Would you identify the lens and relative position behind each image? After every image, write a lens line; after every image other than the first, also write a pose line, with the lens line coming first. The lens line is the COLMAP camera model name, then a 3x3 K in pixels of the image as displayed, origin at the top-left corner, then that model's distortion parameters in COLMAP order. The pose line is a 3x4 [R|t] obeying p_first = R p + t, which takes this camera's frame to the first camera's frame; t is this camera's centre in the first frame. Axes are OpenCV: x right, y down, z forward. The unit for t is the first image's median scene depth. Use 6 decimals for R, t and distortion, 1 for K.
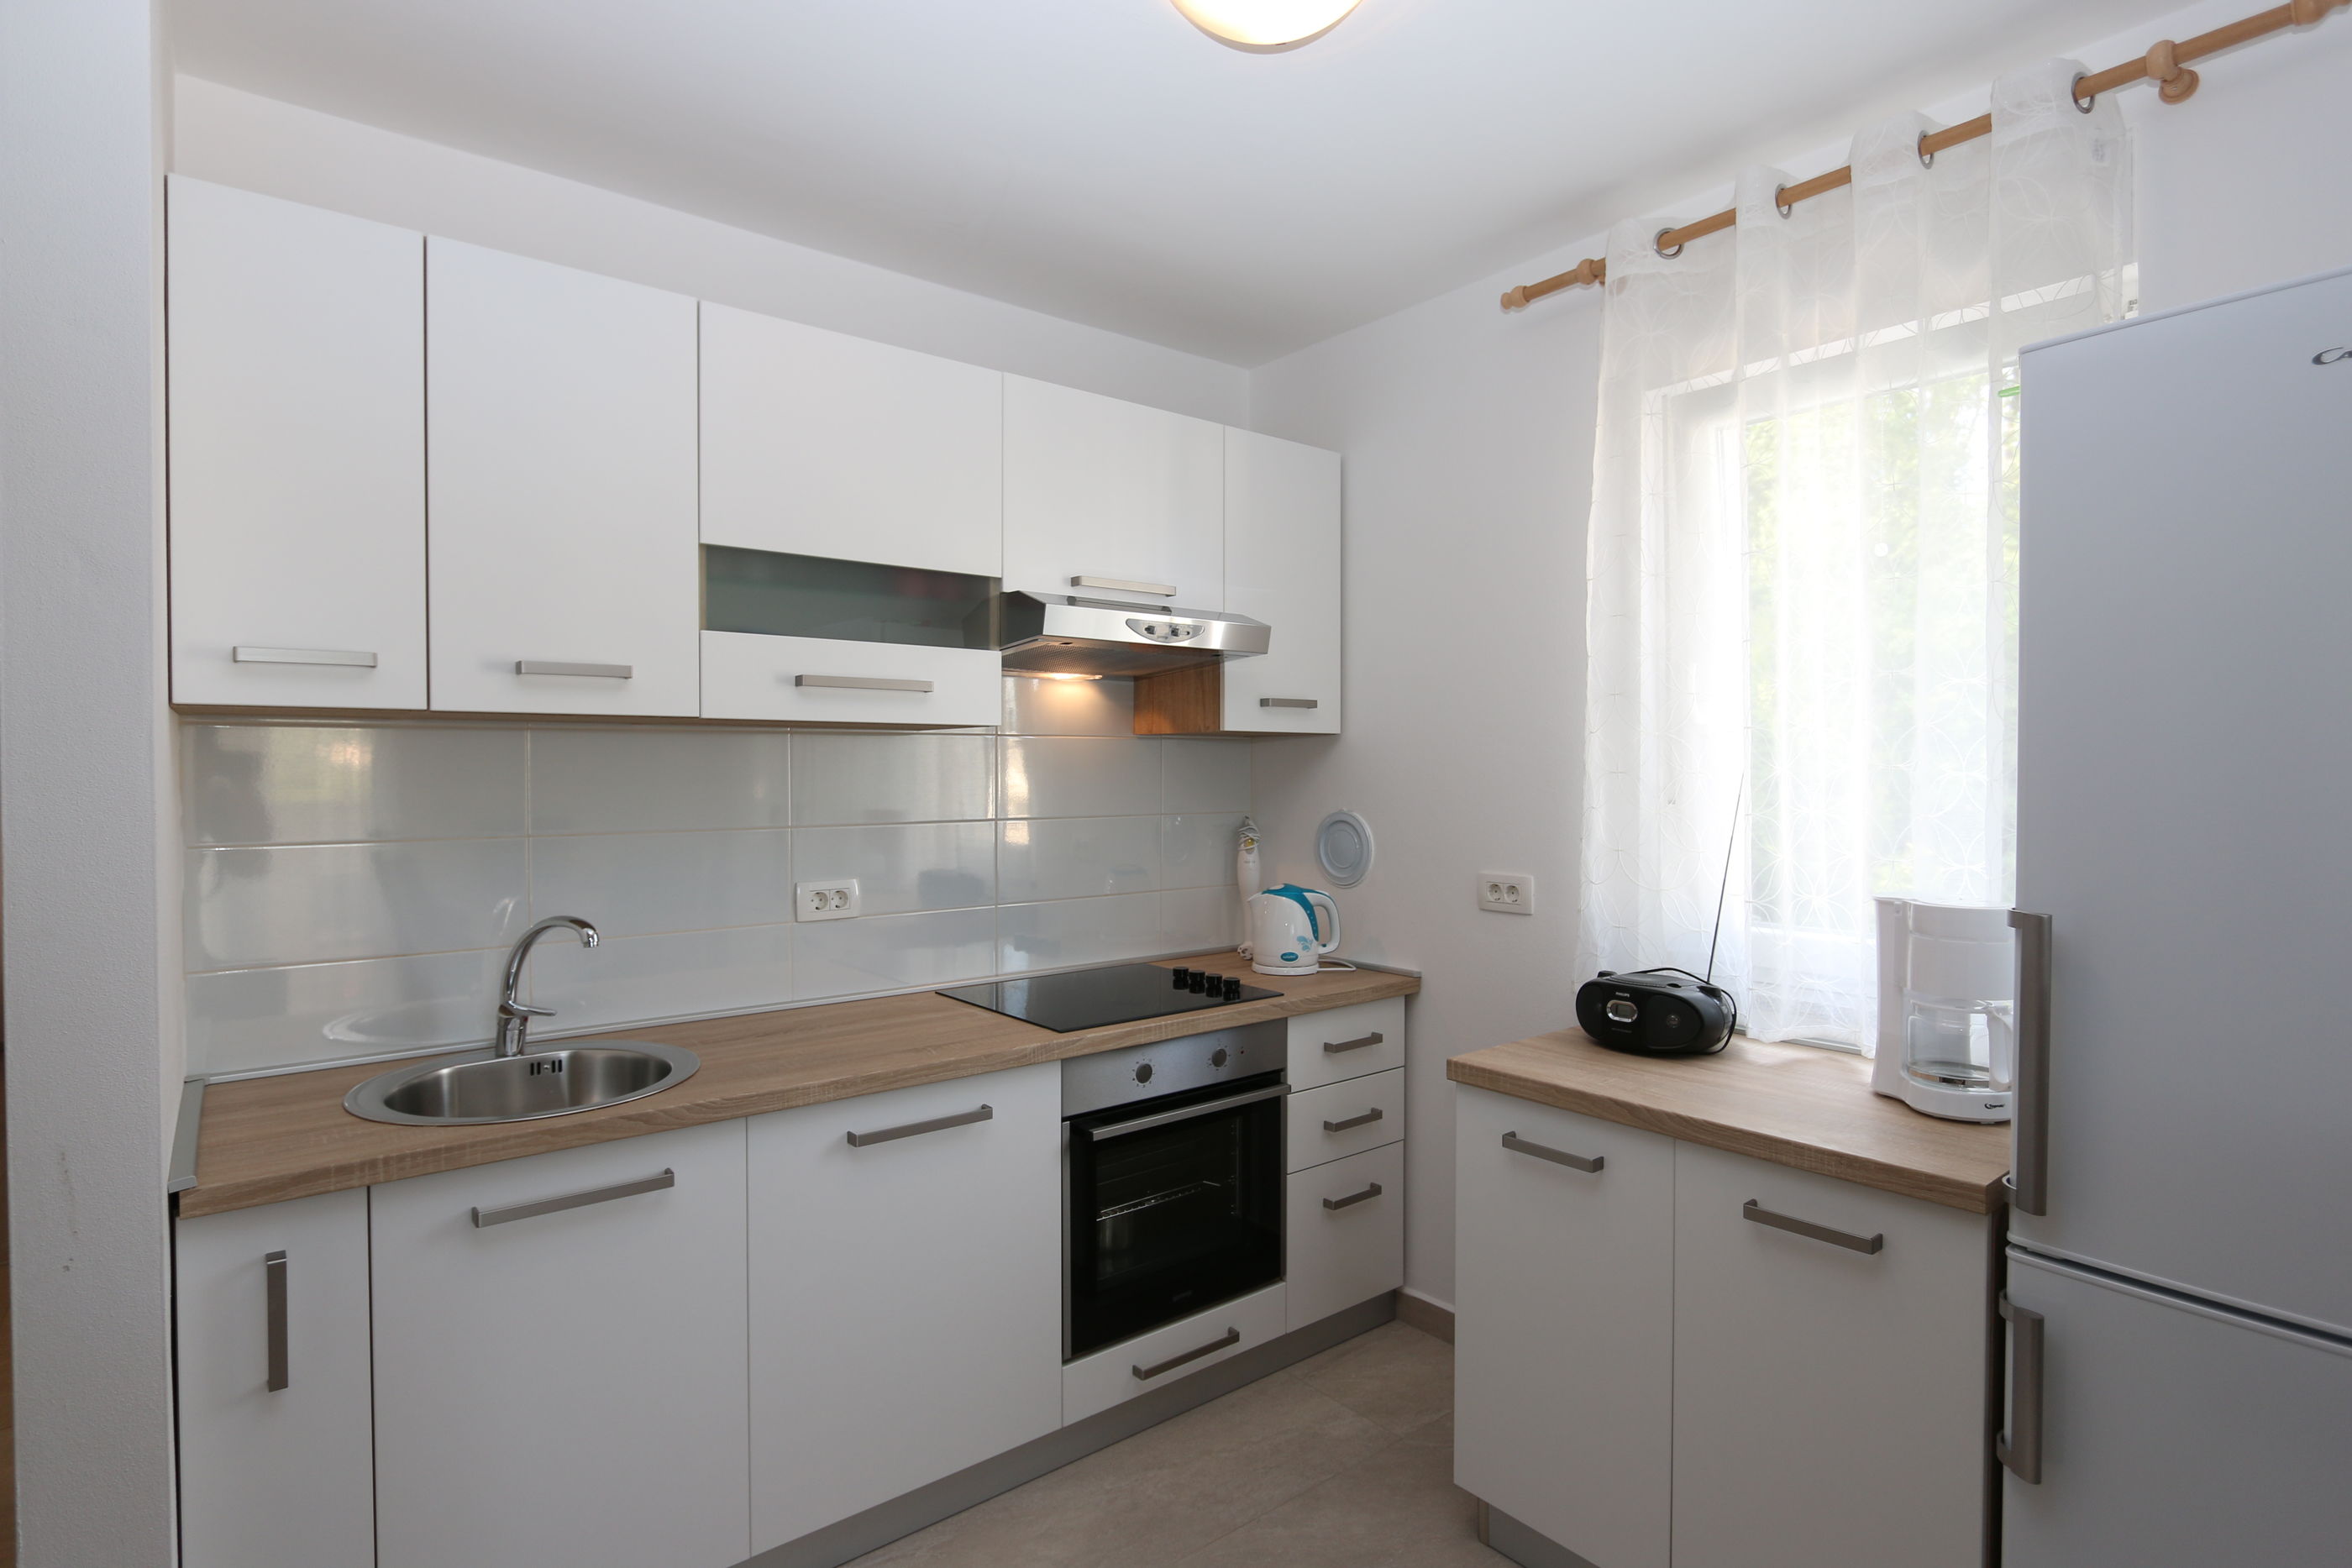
lens RADIAL K [[1186.4, 0, 1176.0], [0, 1186.4, 784.0], [0, 0, 1]] dist [-0.026650, 0.000338]
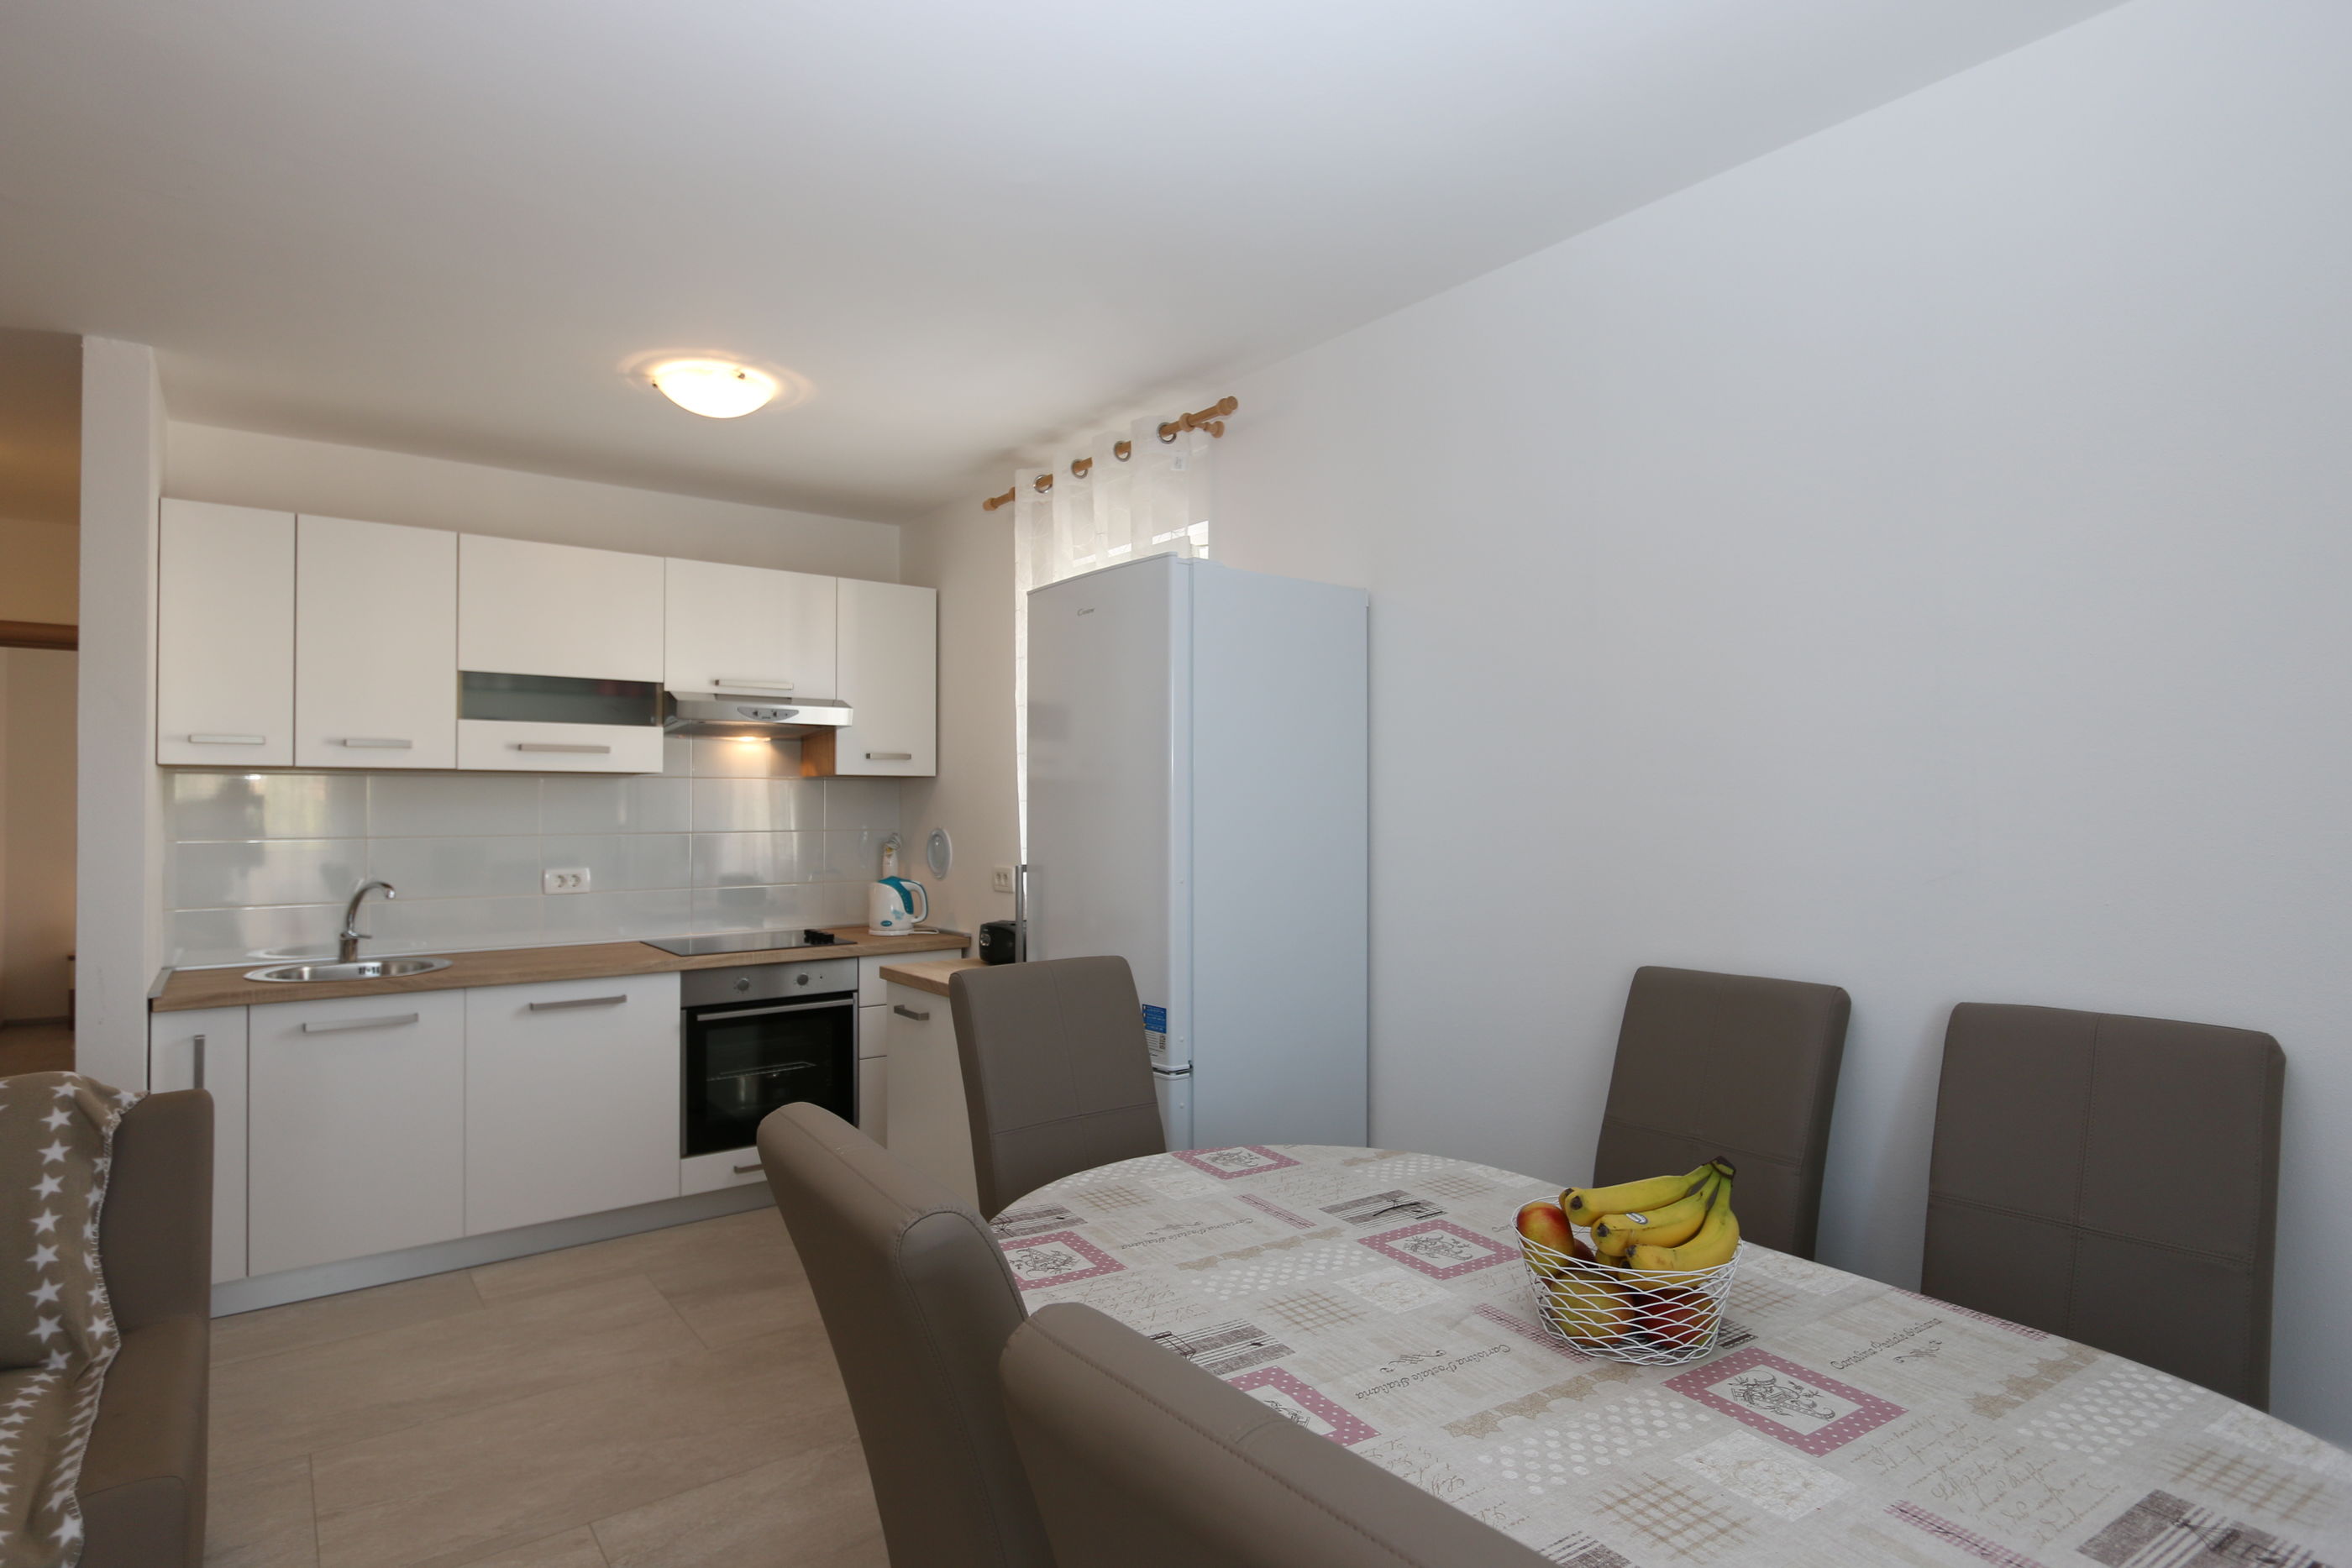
lens RADIAL K [[1214.7, 0, 1176.0], [0, 1214.7, 784.0], [0, 0, 1]] dist [-0.020256, -0.000528]
pose [[0.999893, -0.000813, -0.014595, 0.588503], [0.000387, 0.999574, -0.029198, 0.015944], [0.014612, 0.029189, 0.999467, -0.659579]]
